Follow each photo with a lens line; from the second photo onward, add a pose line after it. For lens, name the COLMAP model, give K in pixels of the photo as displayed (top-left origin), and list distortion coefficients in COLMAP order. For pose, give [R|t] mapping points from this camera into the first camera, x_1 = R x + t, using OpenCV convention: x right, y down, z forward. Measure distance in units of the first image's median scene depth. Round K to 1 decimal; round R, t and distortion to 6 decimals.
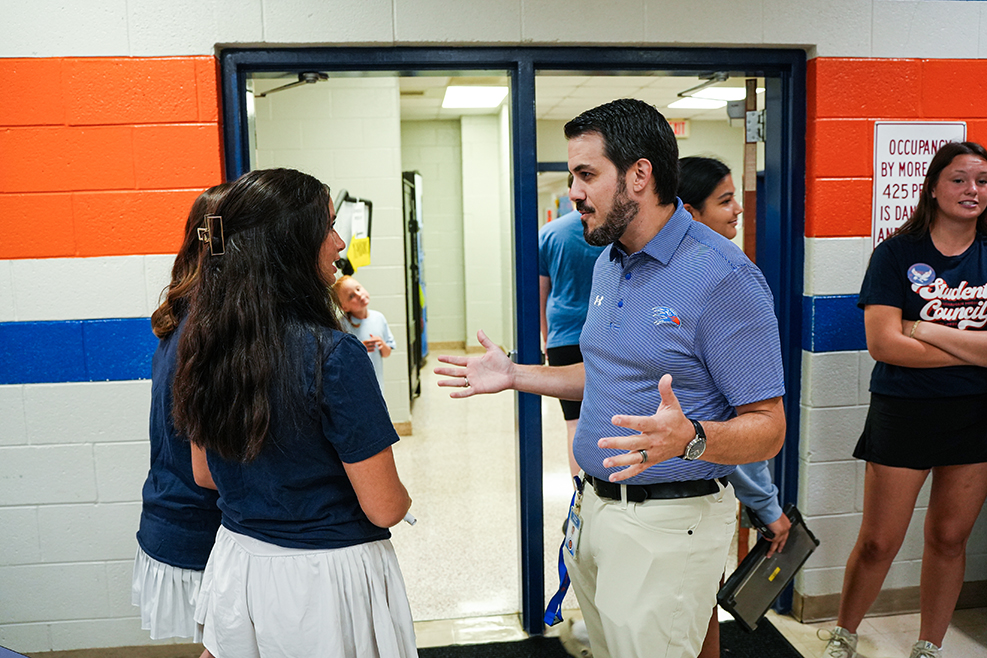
lens RADIAL K [[808.4, 0, 493.5], [0, 808.4, 329.0], [0, 0, 1]] dist [-0.051126, 0.004121]
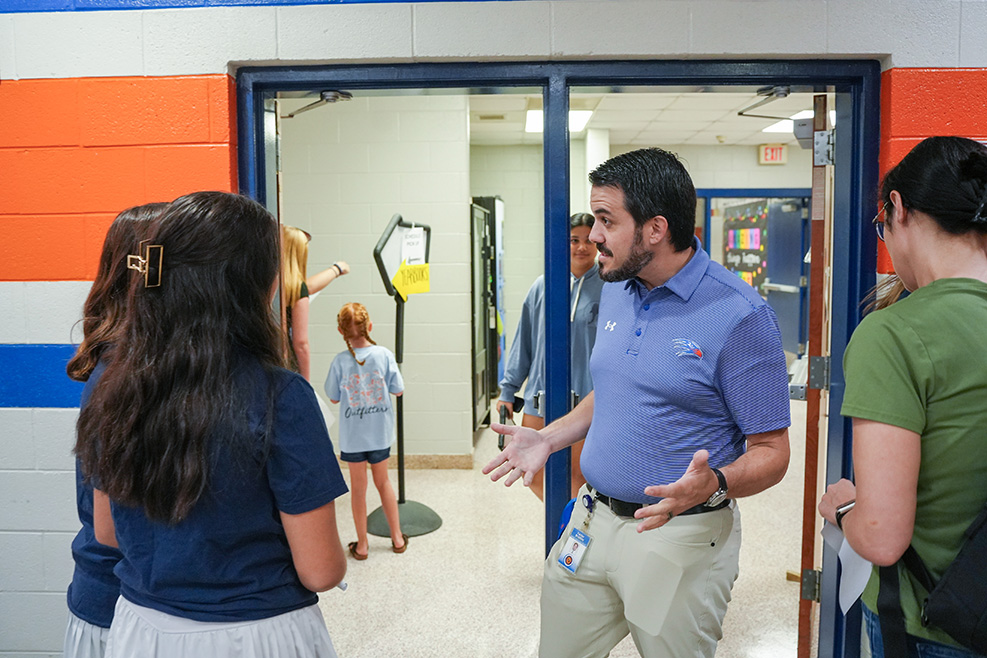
lens RADIAL K [[808.4, 0, 493.5], [0, 808.4, 329.0], [0, 0, 1]] dist [-0.051126, 0.004121]
pose [[0.991279, 0.026606, -0.129065, 0.103859], [-0.030678, 0.999089, -0.029671, -0.017297], [0.128158, 0.033372, 0.991192, 0.099370]]
